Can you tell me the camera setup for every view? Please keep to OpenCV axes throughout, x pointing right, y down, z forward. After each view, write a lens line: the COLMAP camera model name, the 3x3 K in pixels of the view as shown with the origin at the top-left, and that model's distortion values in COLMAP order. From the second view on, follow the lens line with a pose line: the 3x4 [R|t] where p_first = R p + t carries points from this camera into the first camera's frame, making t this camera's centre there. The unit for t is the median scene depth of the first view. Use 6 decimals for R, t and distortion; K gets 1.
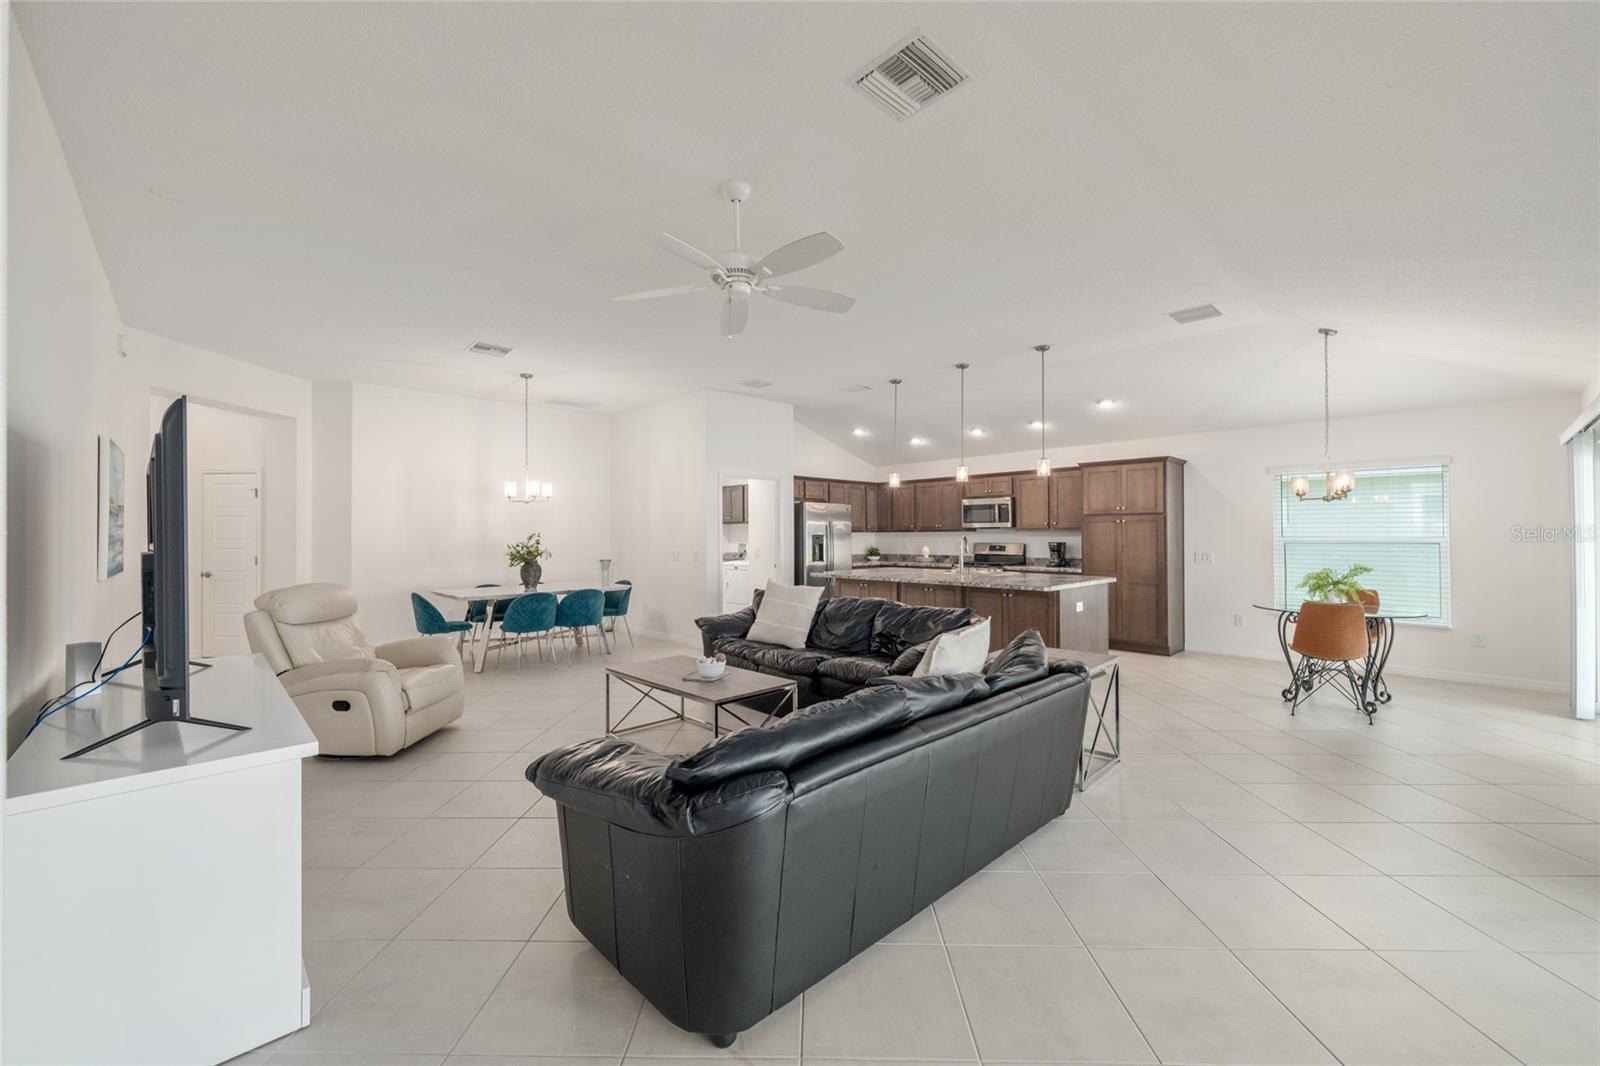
lens RADIAL K [[615.7, 0, 806.5], [0, 615.7, 527.5], [0, 0, 1]] dist [0.001241, -0.000298]
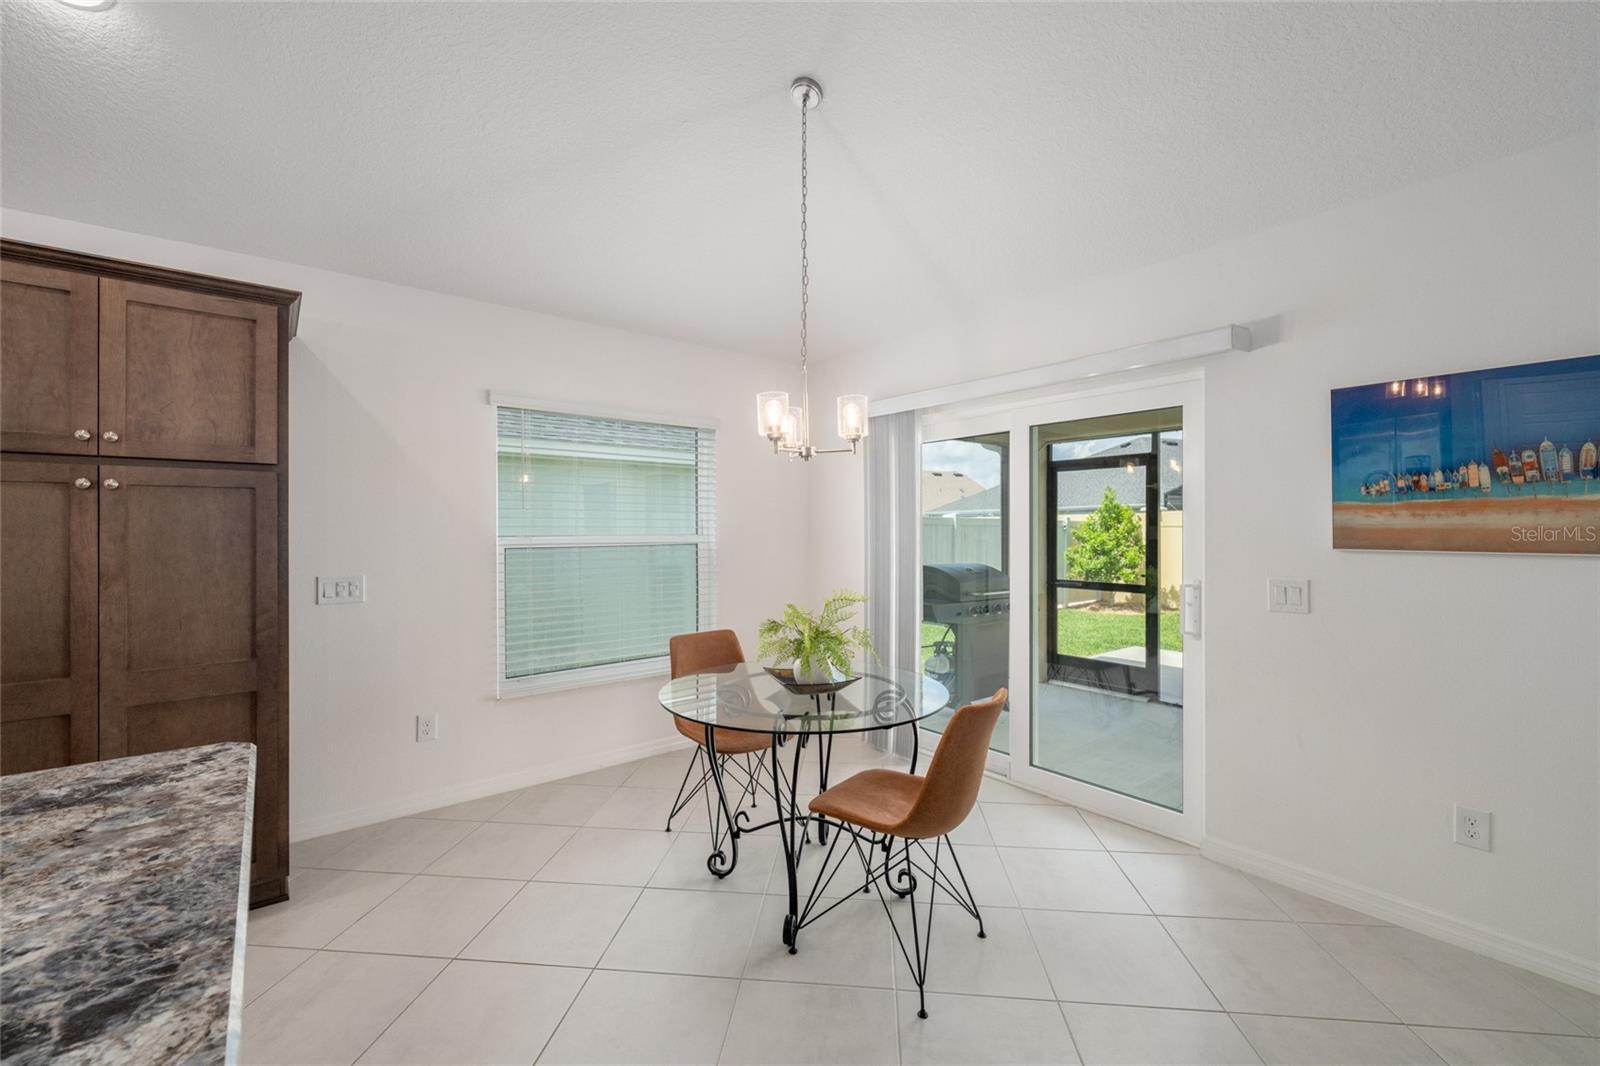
lens RADIAL K [[656.2, 0, 793.3], [0, 656.2, 525.3], [0, 0, 1]] dist [0.007805, -0.000526]
pose [[0.091388, 0.005306, 0.995801, 0.214443], [-0.010454, 0.999936, -0.004368, 0.005393], [-0.995760, -0.010011, 0.091438, 0.574495]]
